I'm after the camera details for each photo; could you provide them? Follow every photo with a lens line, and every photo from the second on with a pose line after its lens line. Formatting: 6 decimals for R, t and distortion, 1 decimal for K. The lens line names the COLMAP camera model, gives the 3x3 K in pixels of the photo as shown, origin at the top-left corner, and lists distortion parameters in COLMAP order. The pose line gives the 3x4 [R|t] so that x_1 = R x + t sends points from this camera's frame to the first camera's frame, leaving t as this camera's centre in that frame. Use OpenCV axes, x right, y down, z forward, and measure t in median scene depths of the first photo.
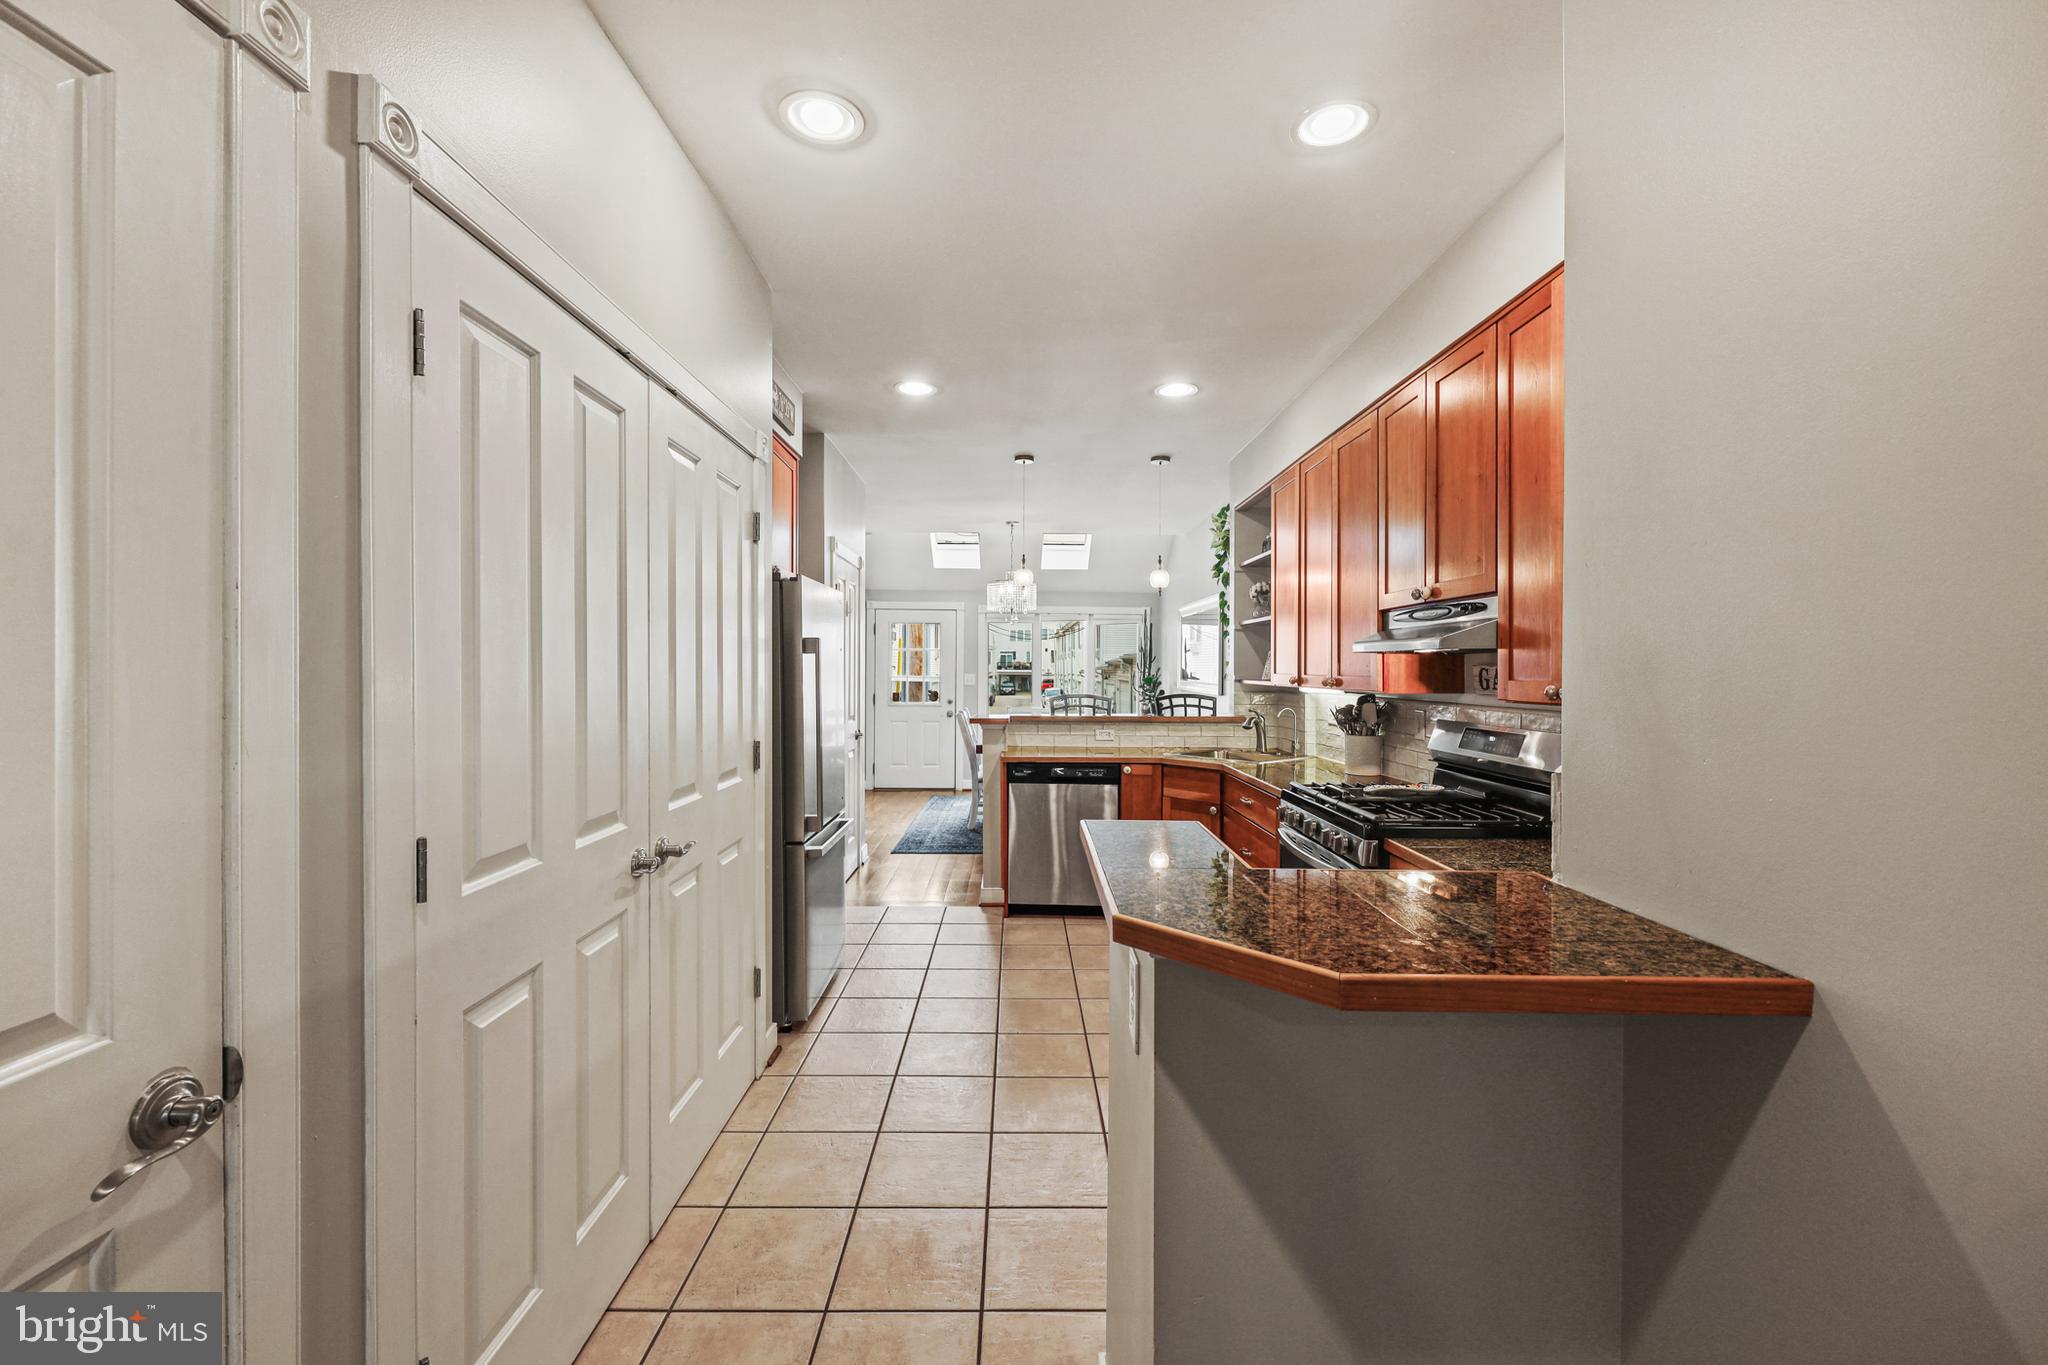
lens RADIAL K [[825.9, 0, 1032.1], [0, 825.9, 668.7], [0, 0, 1]] dist [0.000163, -0.000434]
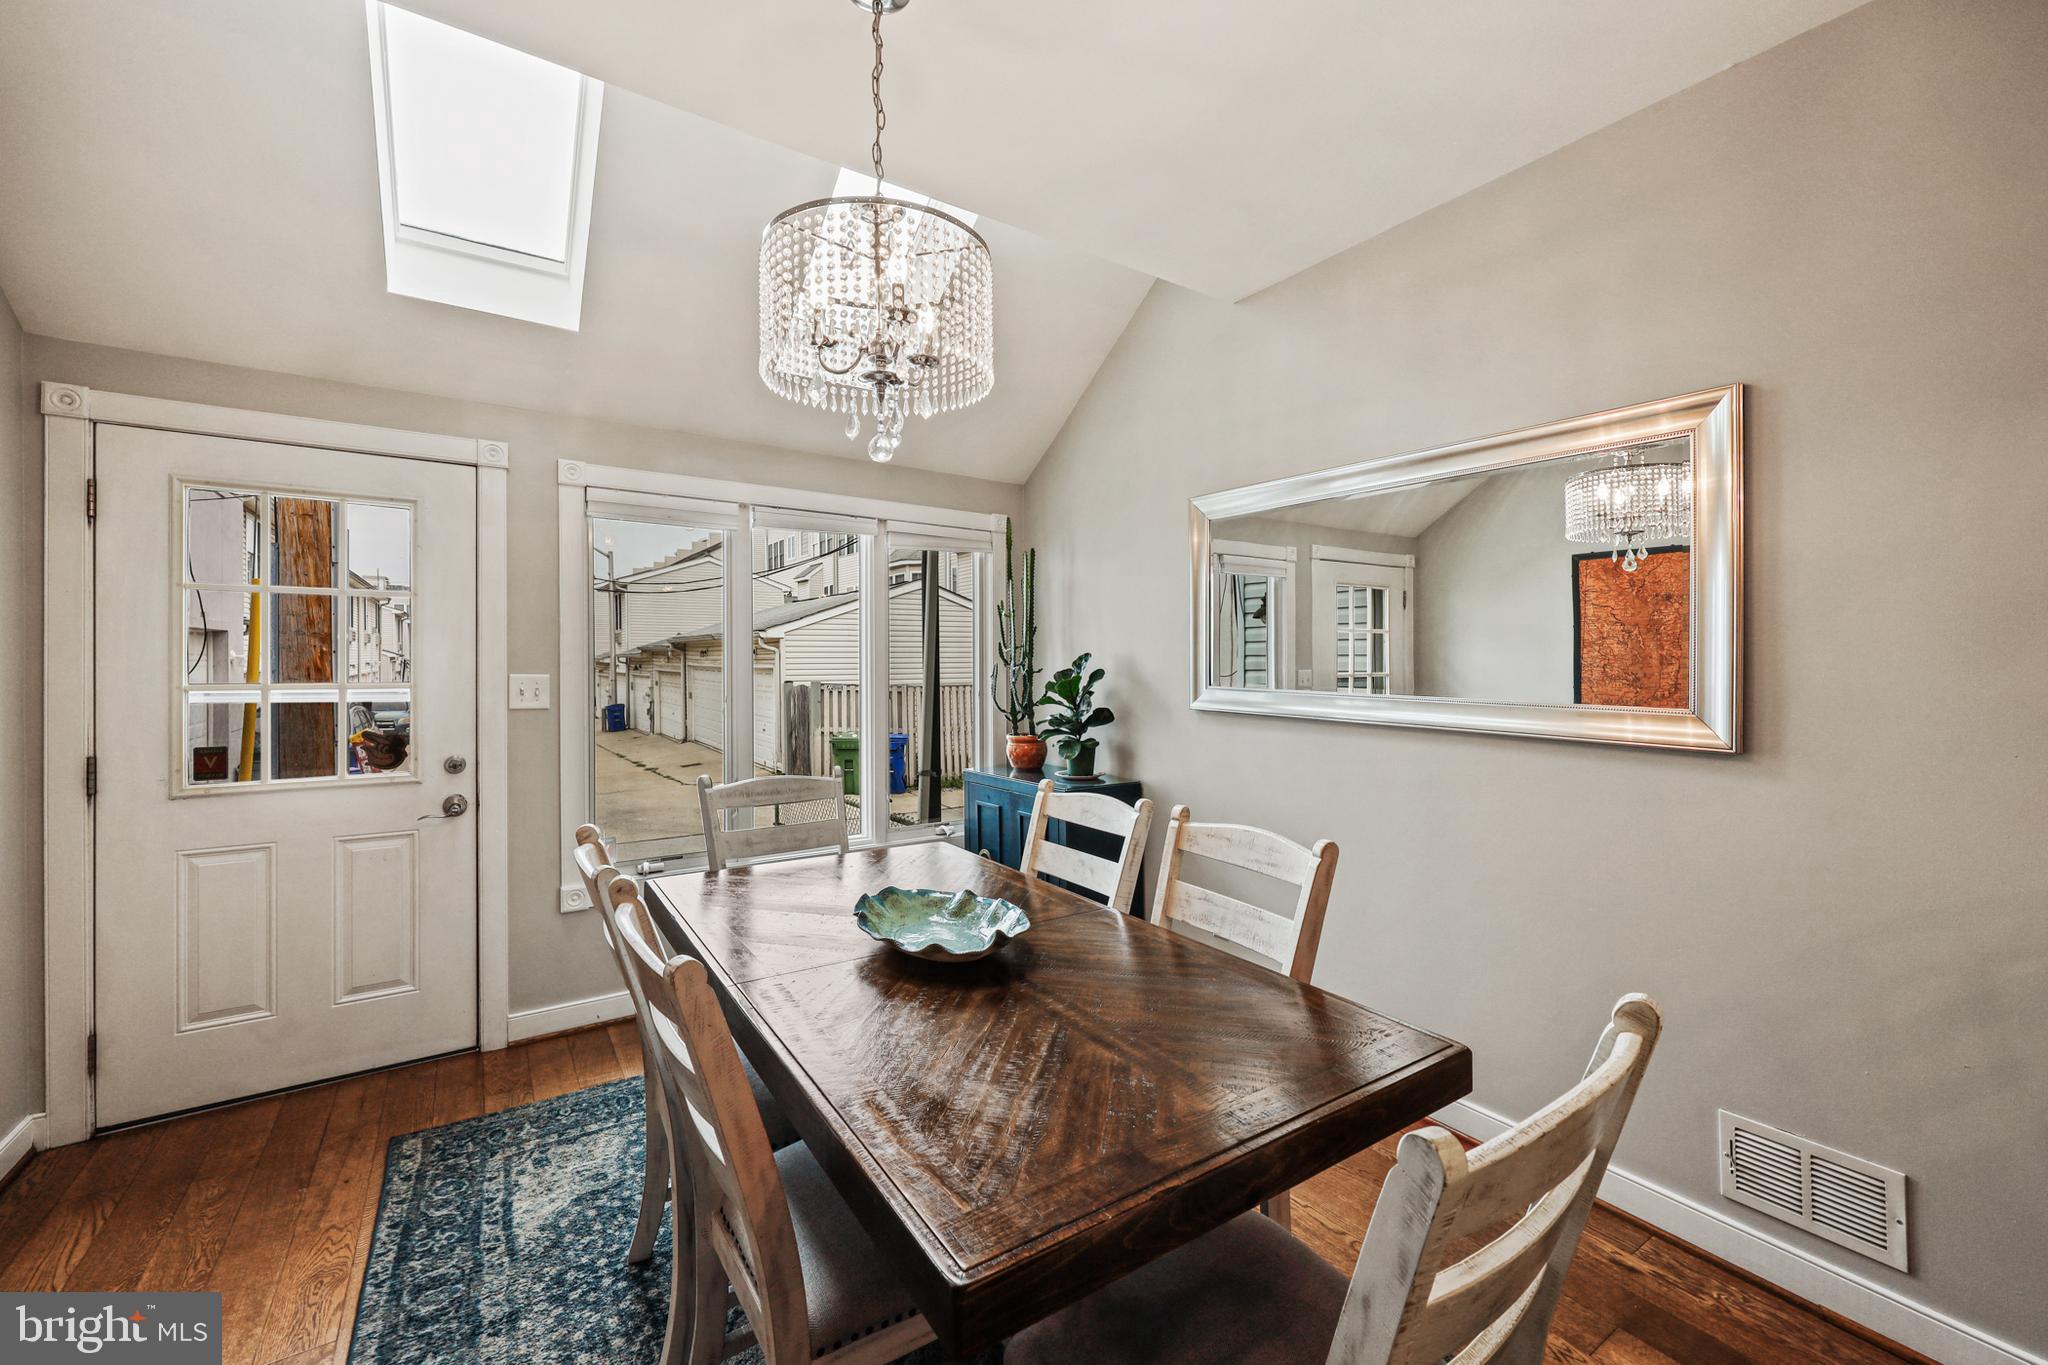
lens RADIAL K [[825.9, 0, 1027.9], [0, 825.9, 664.9], [0, 0, 1]] dist [0.000163, -0.000434]
pose [[0.838994, -0.006871, 0.544097, -0.158295], [0.001053, 0.999939, 0.011005, -0.000466], [-0.544140, -0.008660, 0.838950, 1.140735]]
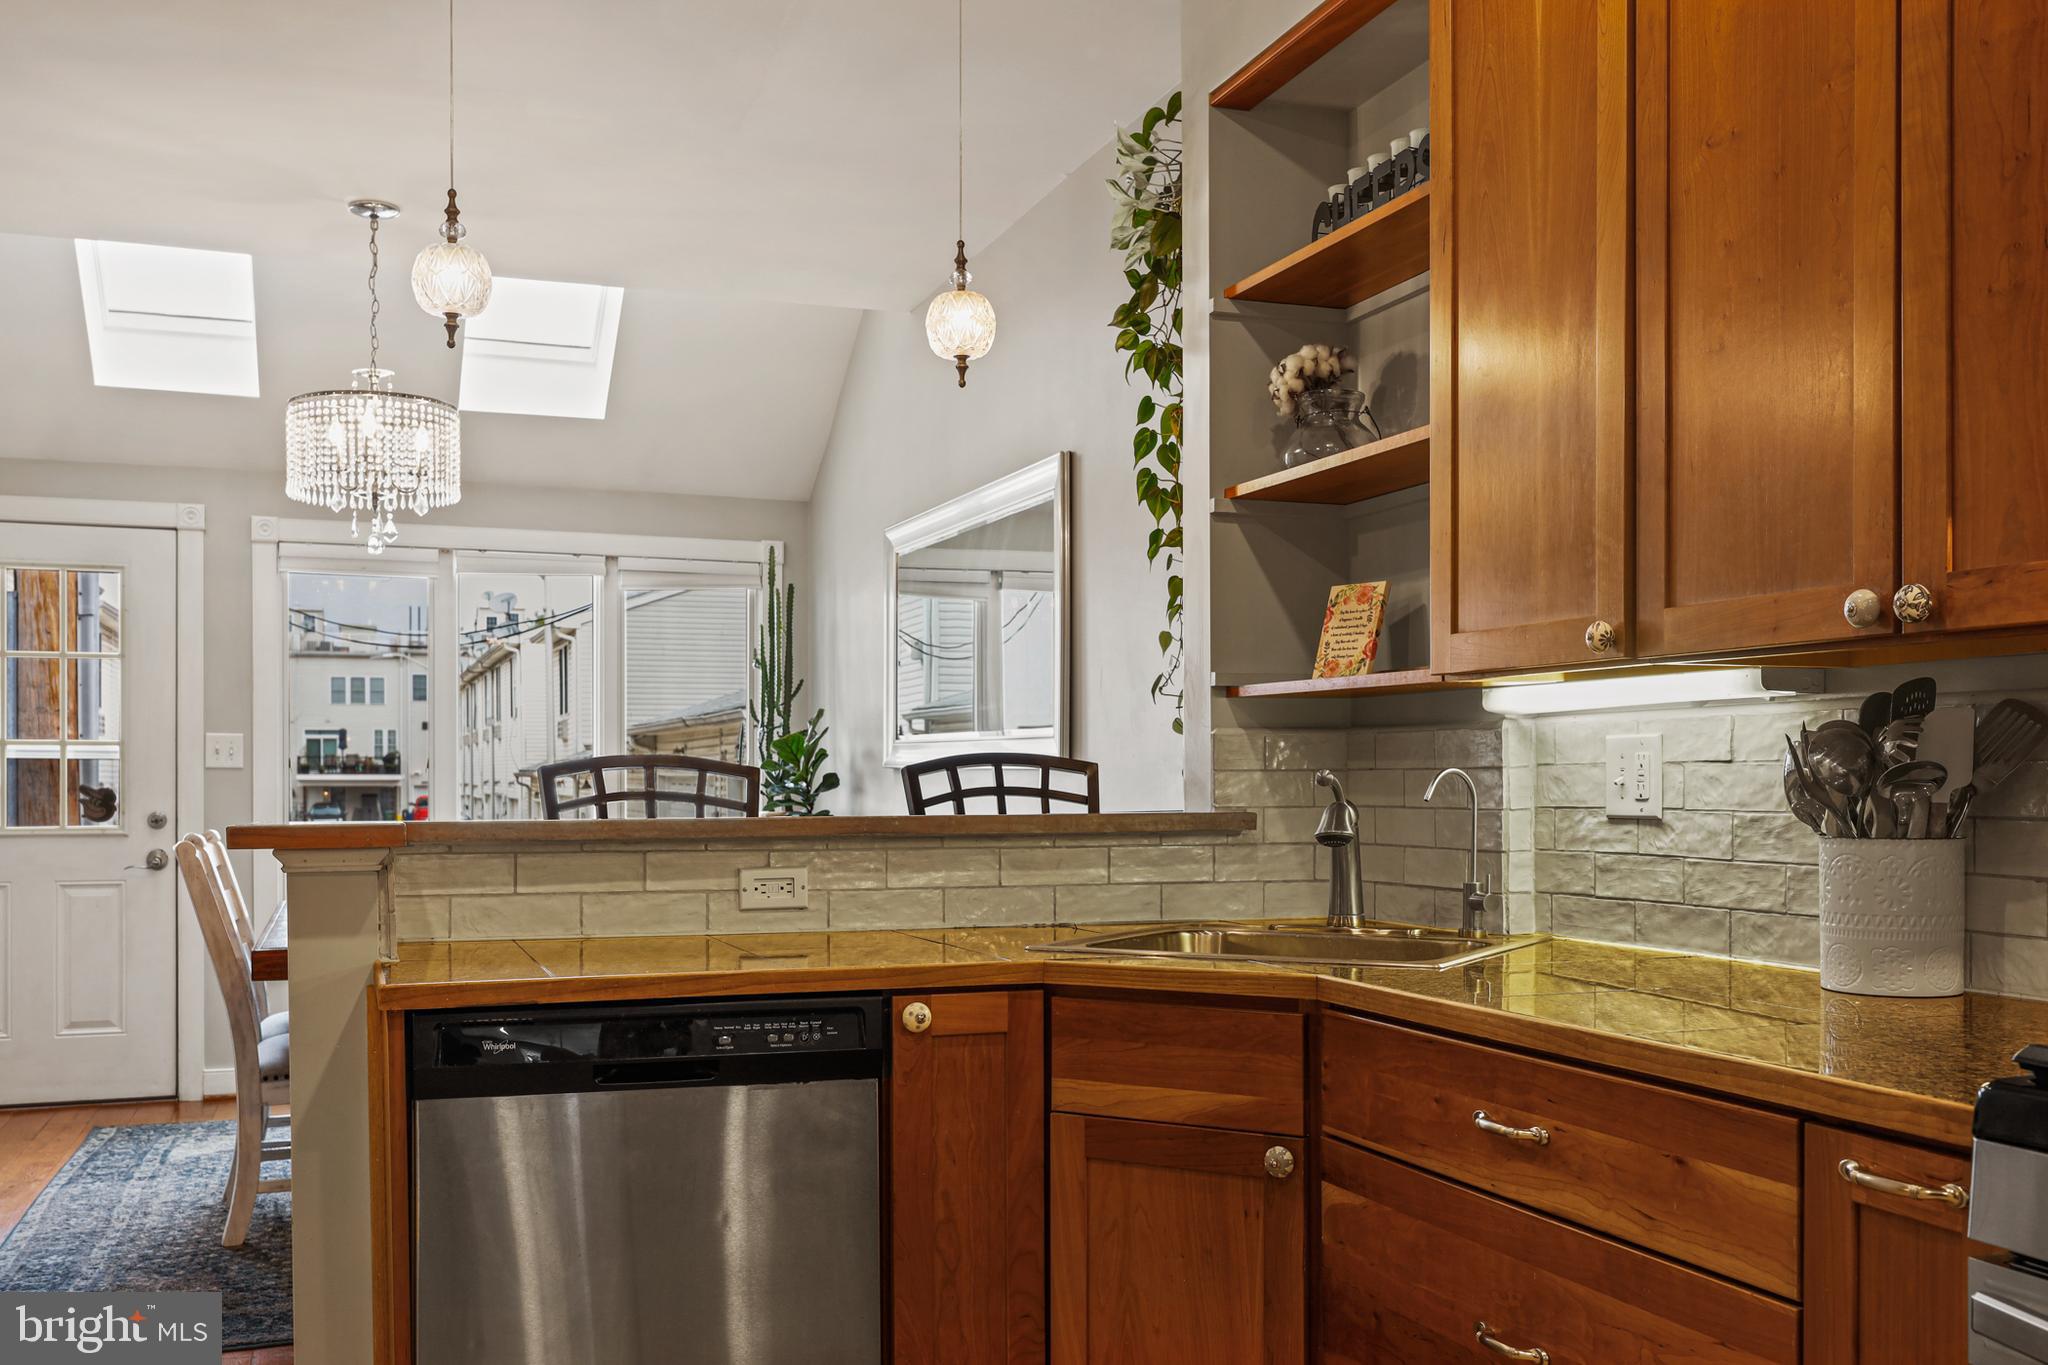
lens RADIAL K [[1853.5, 0, 1028.9], [0, 1853.5, 783.0], [0, 0, 1]] dist [0.002948, 0.001845]
pose [[0.944555, -0.008367, 0.328248, -0.031415], [0.006897, 0.999960, 0.005643, 0.043327], [-0.328282, -0.003066, 0.944575, 0.405837]]
